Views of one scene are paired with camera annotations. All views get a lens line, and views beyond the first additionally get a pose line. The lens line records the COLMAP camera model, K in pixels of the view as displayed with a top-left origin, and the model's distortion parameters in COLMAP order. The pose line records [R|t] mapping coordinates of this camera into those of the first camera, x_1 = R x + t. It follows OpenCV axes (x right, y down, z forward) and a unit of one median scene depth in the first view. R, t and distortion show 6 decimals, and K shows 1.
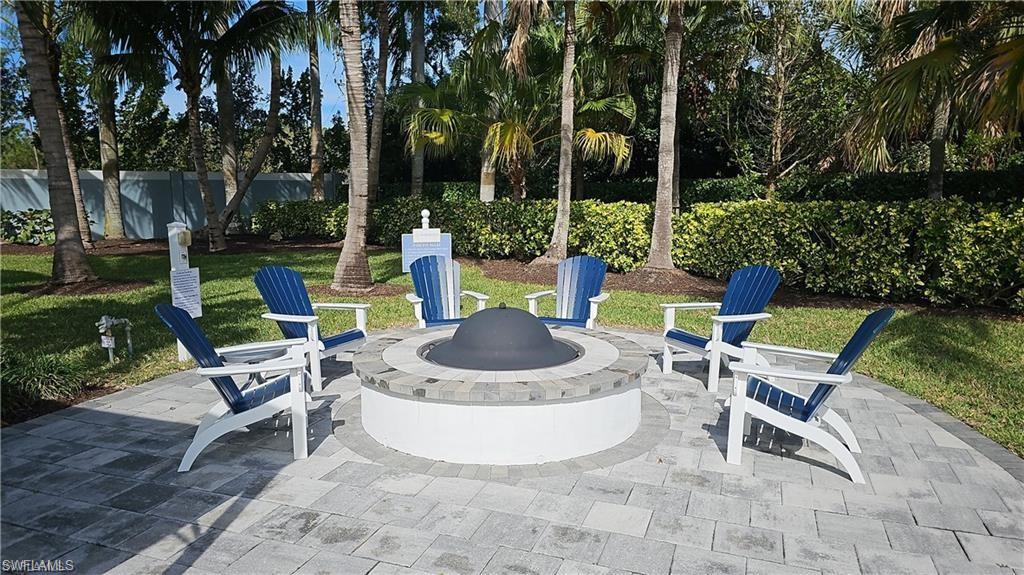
lens RADIAL K [[687.0, 0, 506.4], [0, 687.0, 284.3], [0, 0, 1]] dist [0.093835, -0.101866]
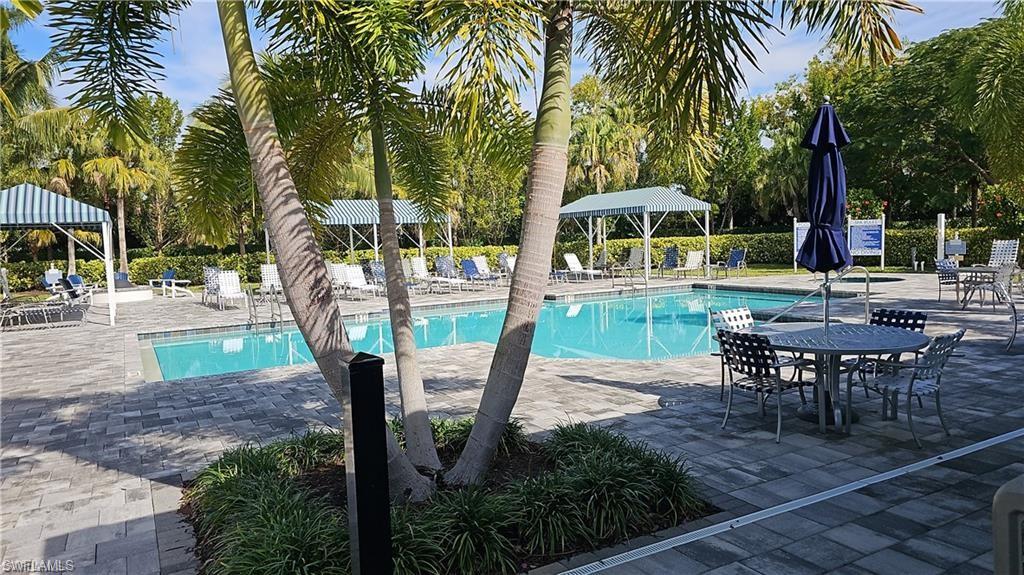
lens RADIAL K [[687.0, 0, 506.4], [0, 687.0, 284.3], [0, 0, 1]] dist [0.093835, -0.101866]
pose [[0.652768, -0.069056, 0.754403, -0.763108], [0.133276, 0.990773, -0.024628, 0.217981], [-0.745742, 0.116620, 0.655949, -1.675269]]
